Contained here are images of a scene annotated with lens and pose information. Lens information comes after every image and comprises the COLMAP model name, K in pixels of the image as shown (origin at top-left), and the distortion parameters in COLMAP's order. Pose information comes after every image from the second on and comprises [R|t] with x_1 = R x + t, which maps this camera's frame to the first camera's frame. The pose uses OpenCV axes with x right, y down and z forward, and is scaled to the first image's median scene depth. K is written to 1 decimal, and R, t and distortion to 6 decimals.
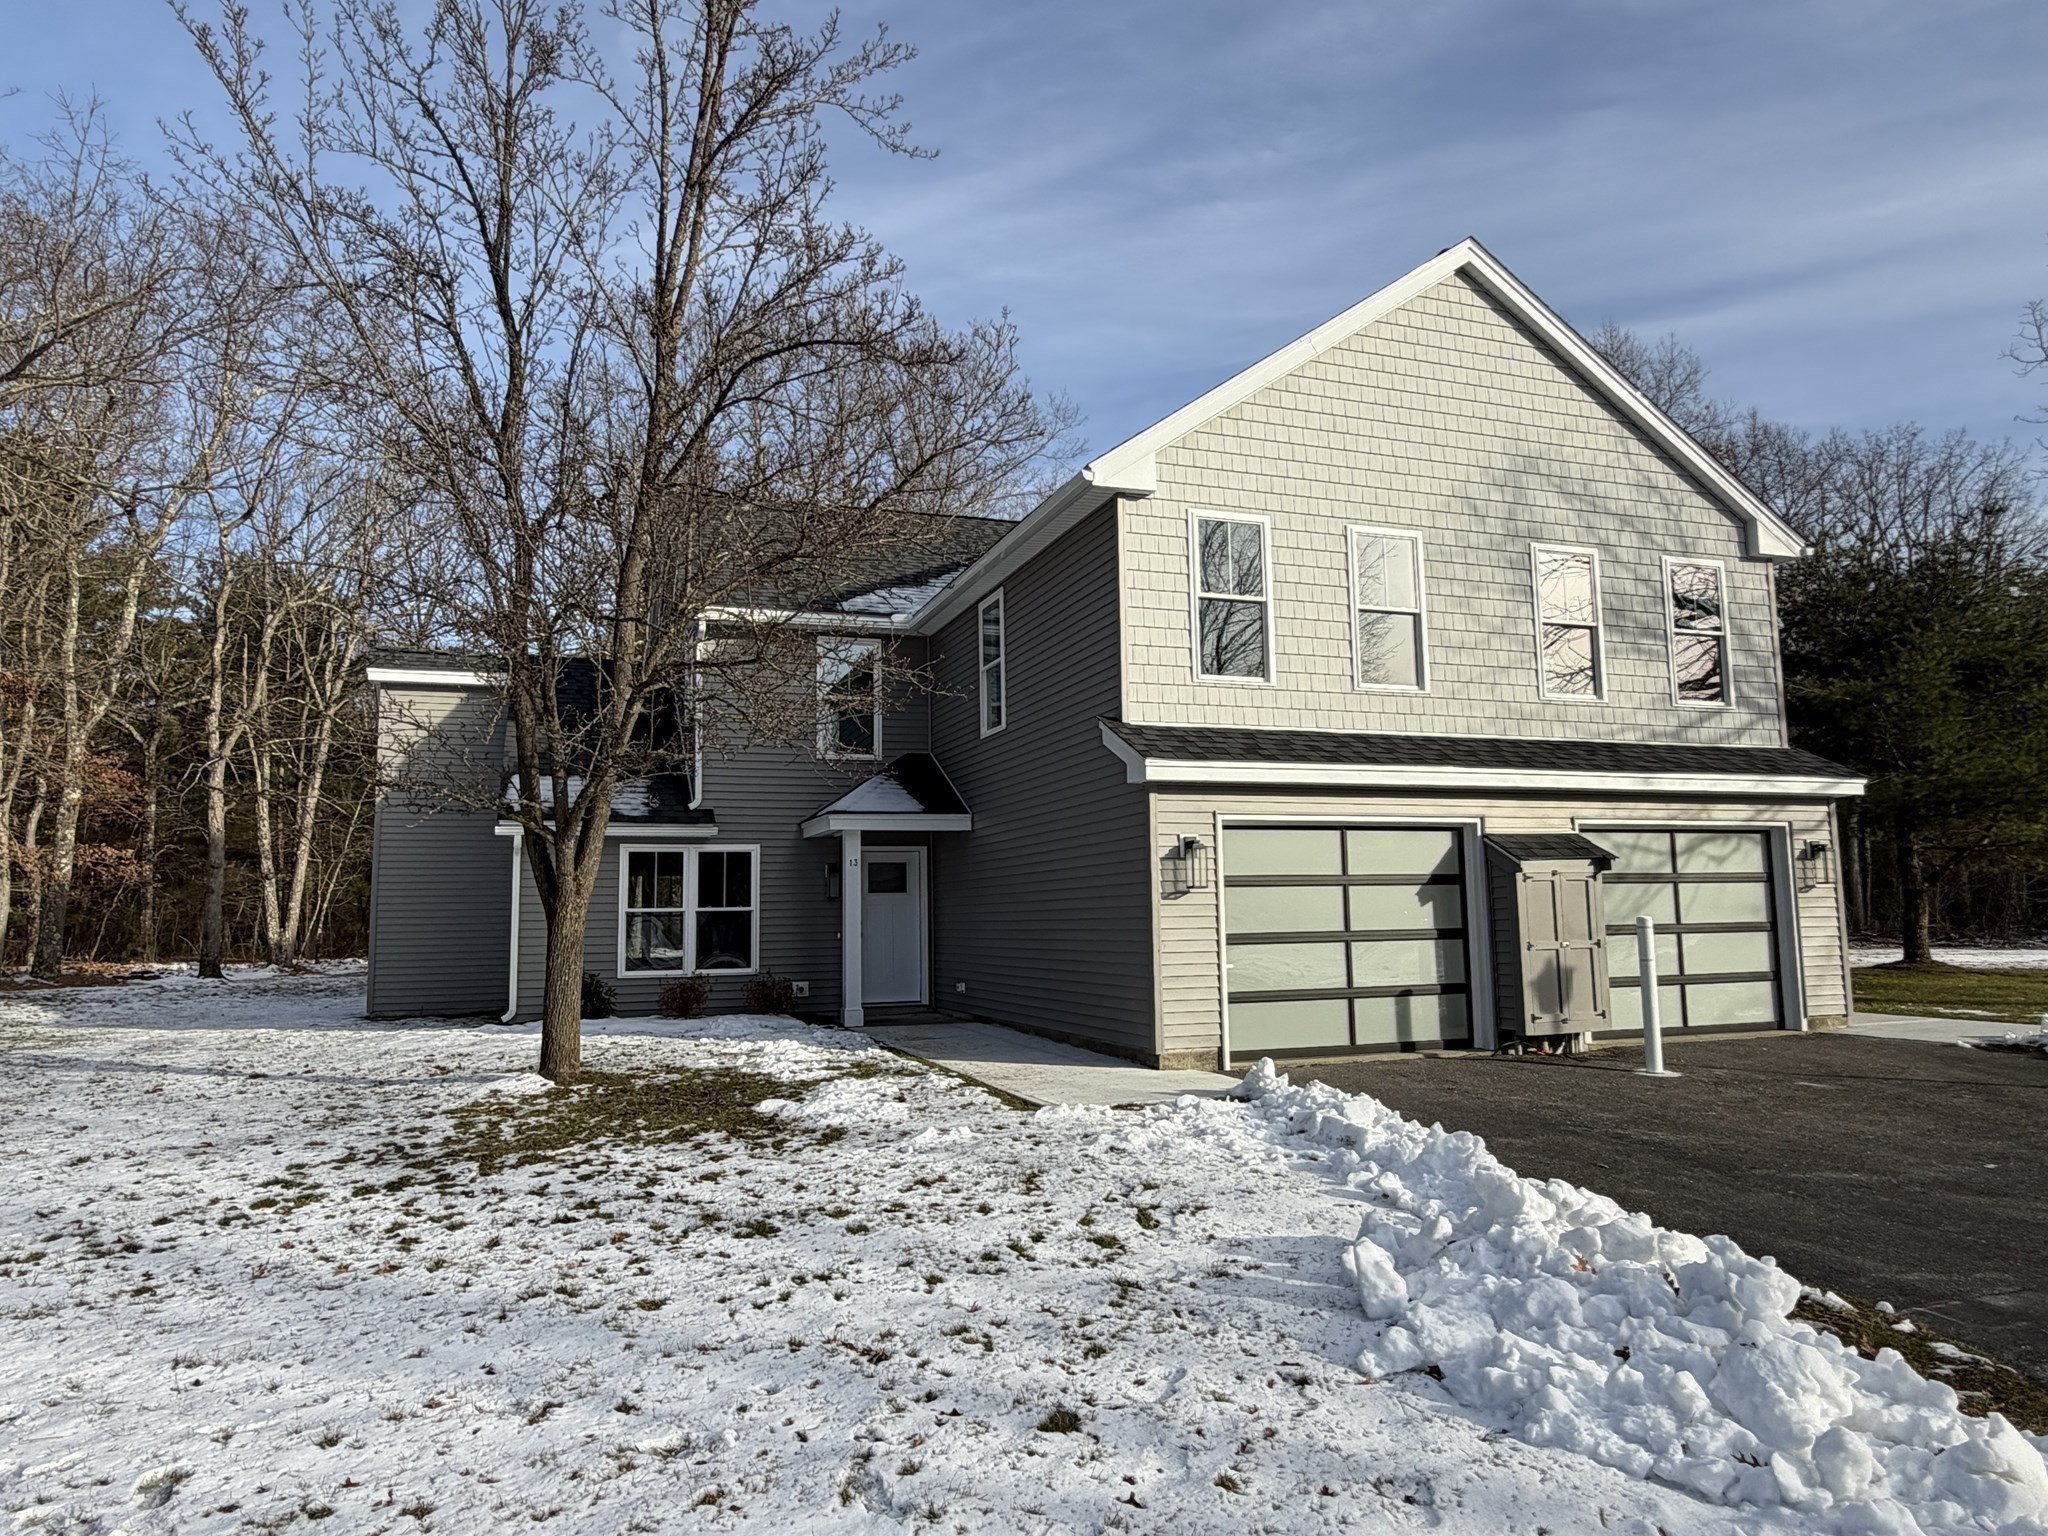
lens RADIAL K [[1309.4, 0, 1027.0], [0, 1309.4, 757.4], [0, 0, 1]] dist [-0.003195, 0.004932]
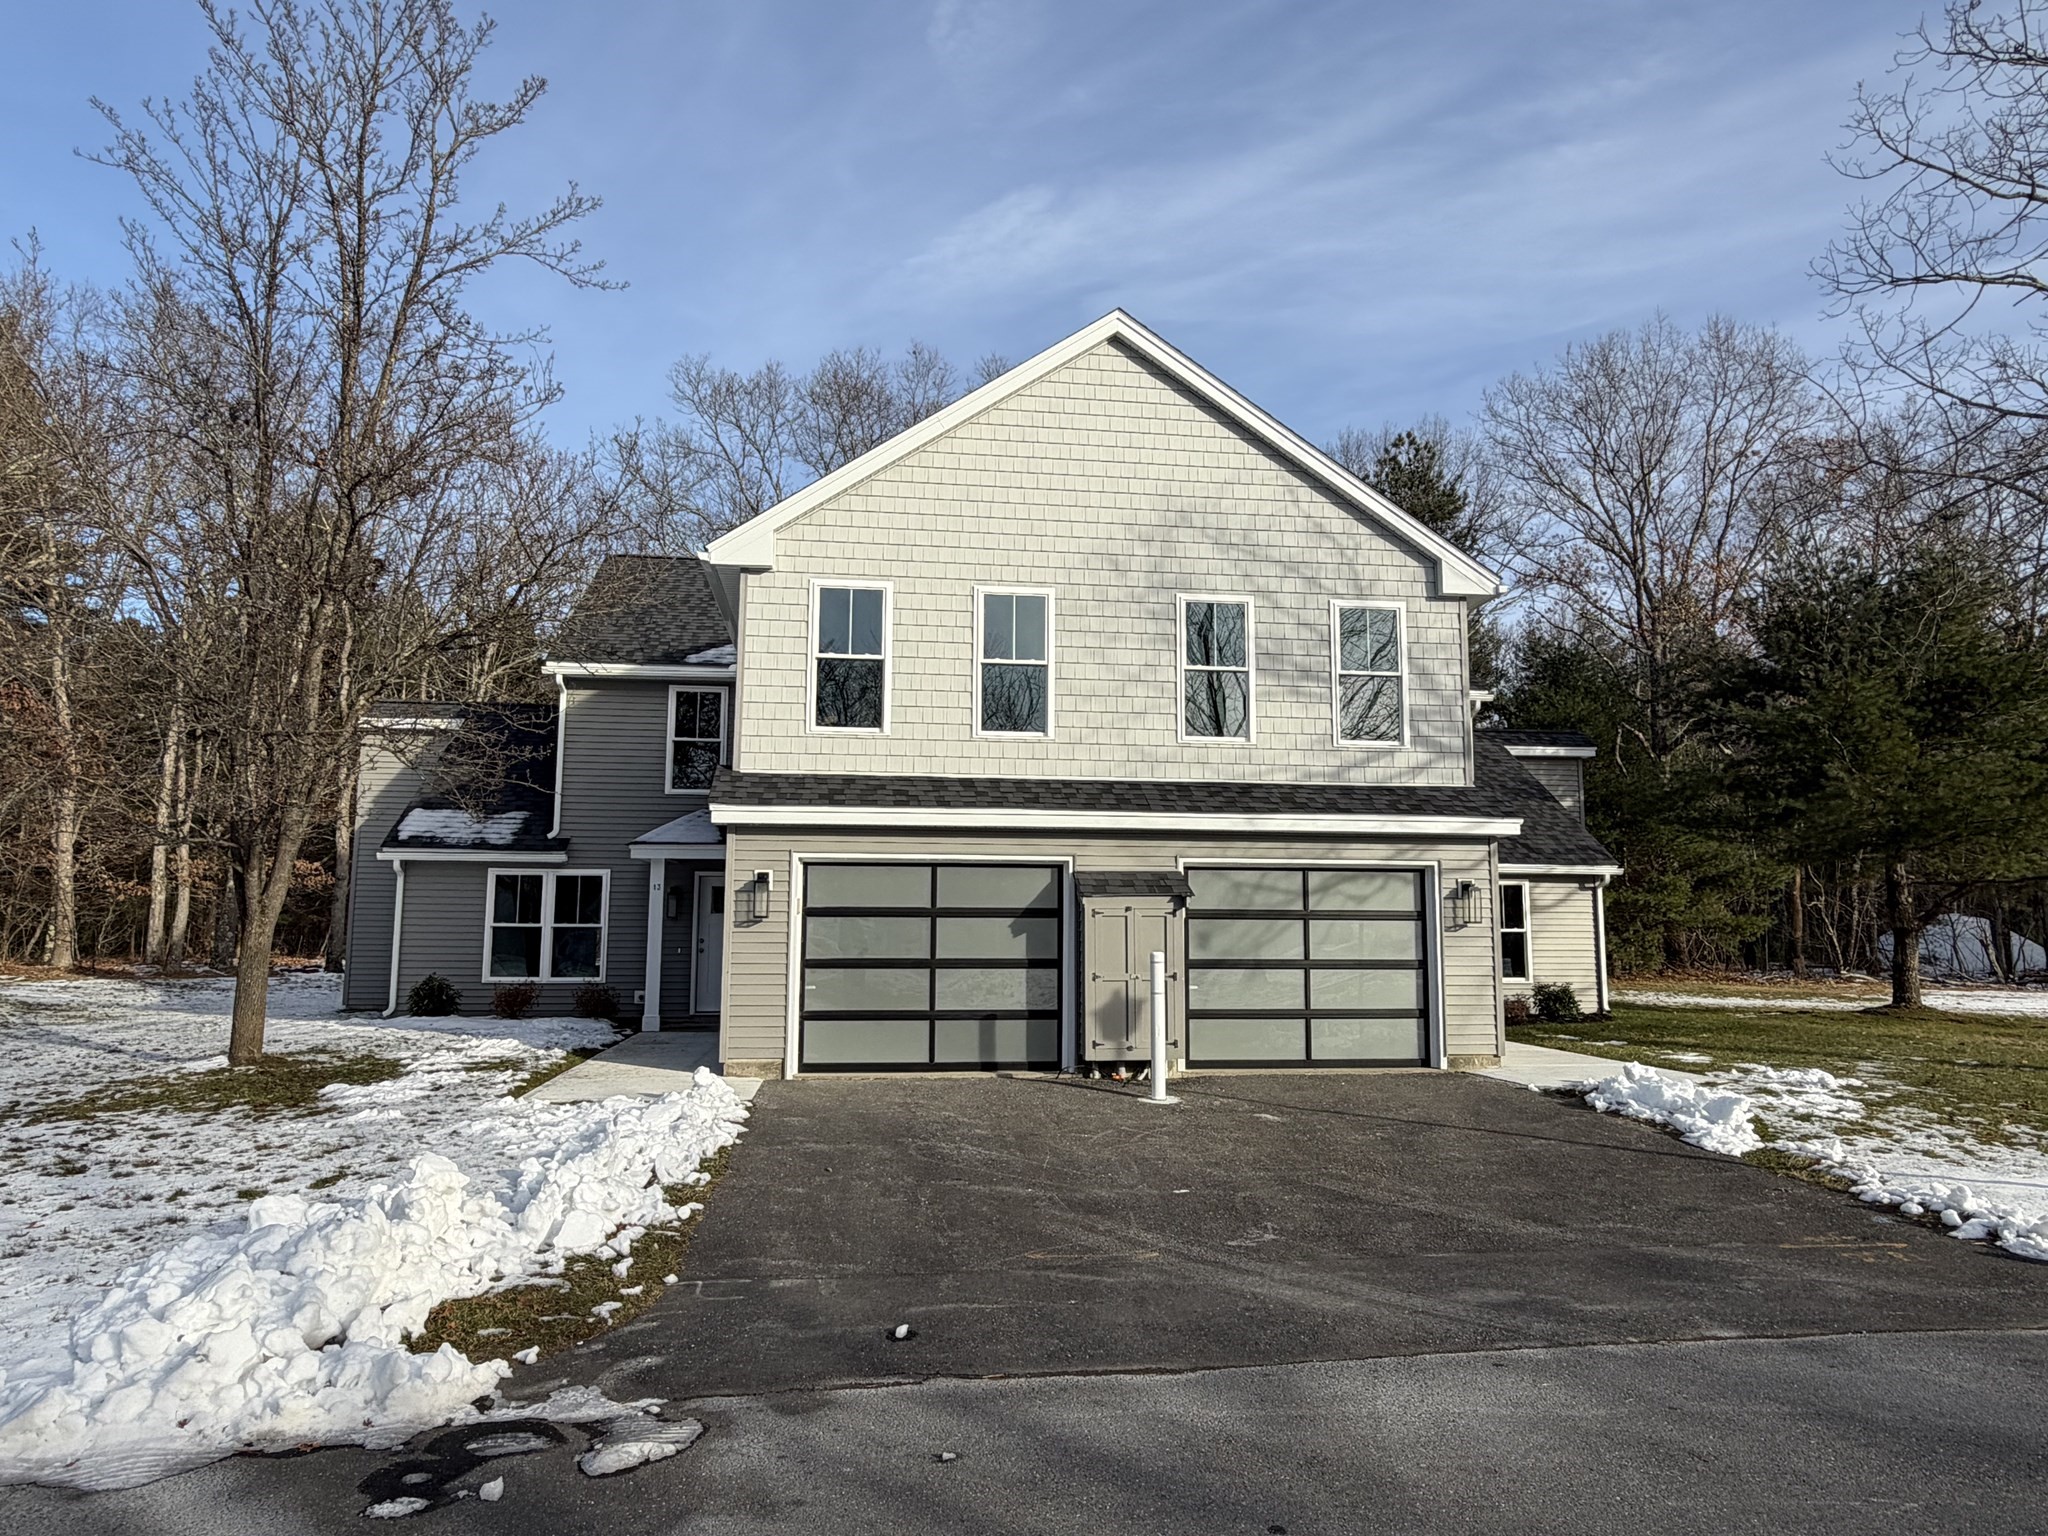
lens RADIAL K [[1309.4, 0, 1030.8], [0, 1309.4, 764.8], [0, 0, 1]] dist [-0.003195, 0.004932]
pose [[0.977349, -0.006019, -0.211549, 0.504045], [0.004716, 0.999967, -0.006664, -0.020380], [0.211582, 0.005515, 0.977345, -0.053505]]
